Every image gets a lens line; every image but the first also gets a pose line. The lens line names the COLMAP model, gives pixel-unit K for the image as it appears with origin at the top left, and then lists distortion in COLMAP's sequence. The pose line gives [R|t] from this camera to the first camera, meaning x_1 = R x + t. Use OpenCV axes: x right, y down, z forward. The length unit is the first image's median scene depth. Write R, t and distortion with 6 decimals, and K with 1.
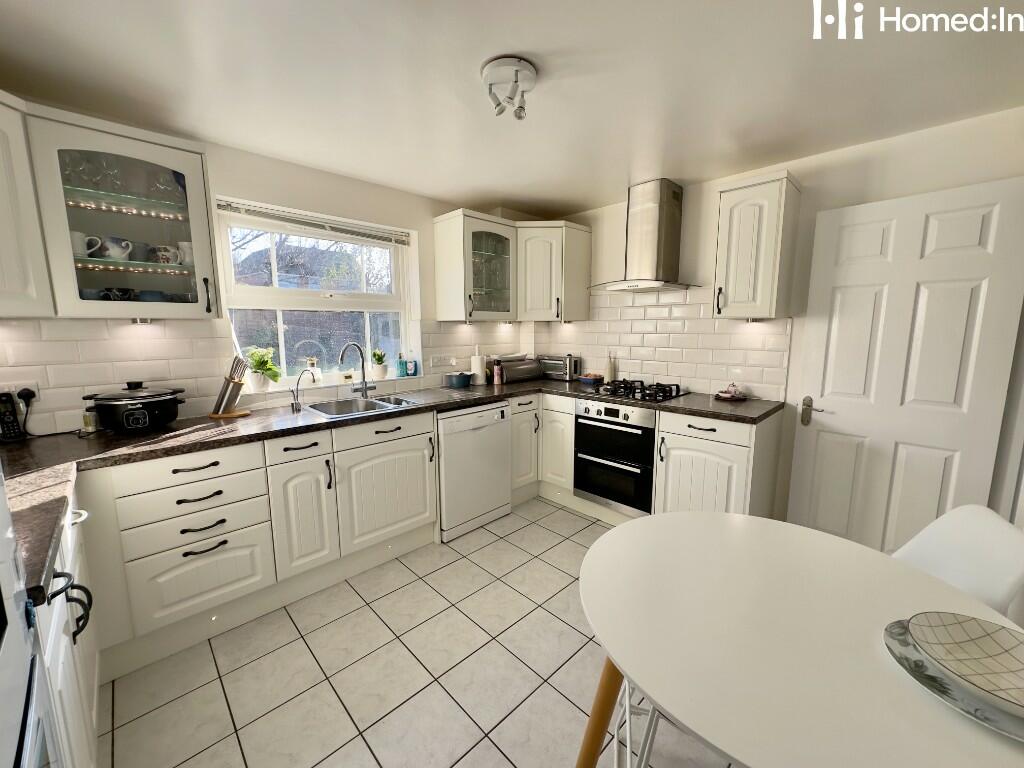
lens RADIAL K [[410.8, 0, 511.8], [0, 410.8, 378.0], [0, 0, 1]] dist [0.048346, 0.000095]
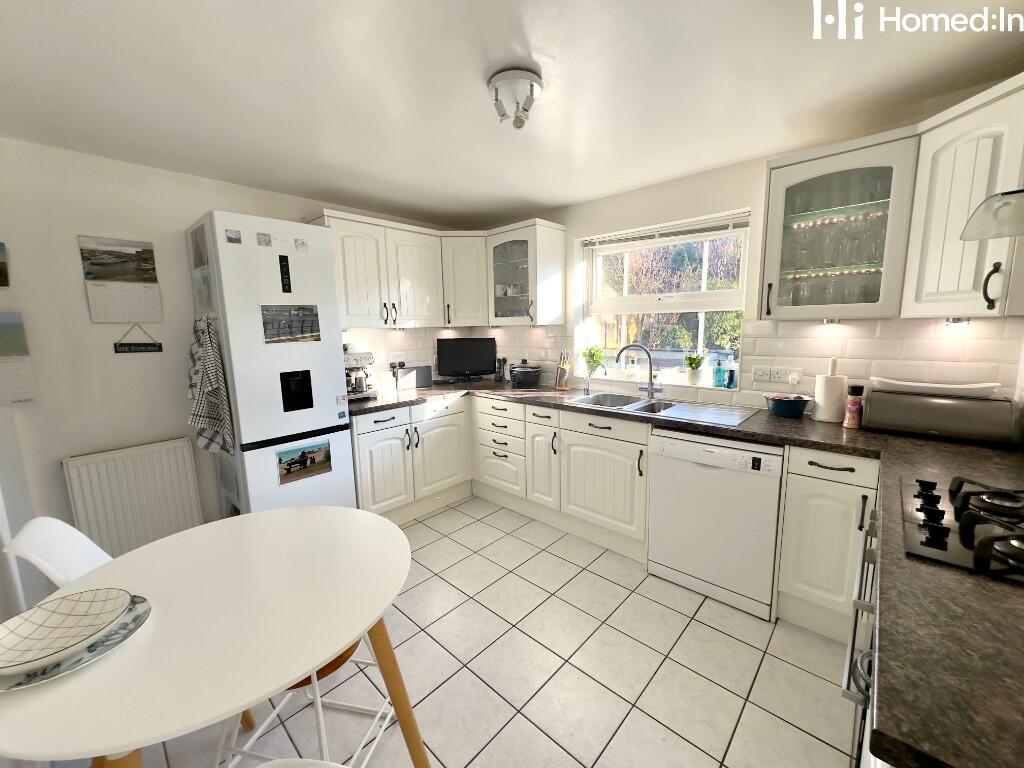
lens RADIAL K [[408.4, 0, 512.0], [0, 408.4, 384.0], [0, 0, 1]] dist [-0.001477, 0.000788]
pose [[0.062360, 0.140739, -0.988081, 0.618093], [-0.116670, 0.984248, 0.132830, -0.081840], [0.991211, 0.106996, 0.077798, 0.587285]]
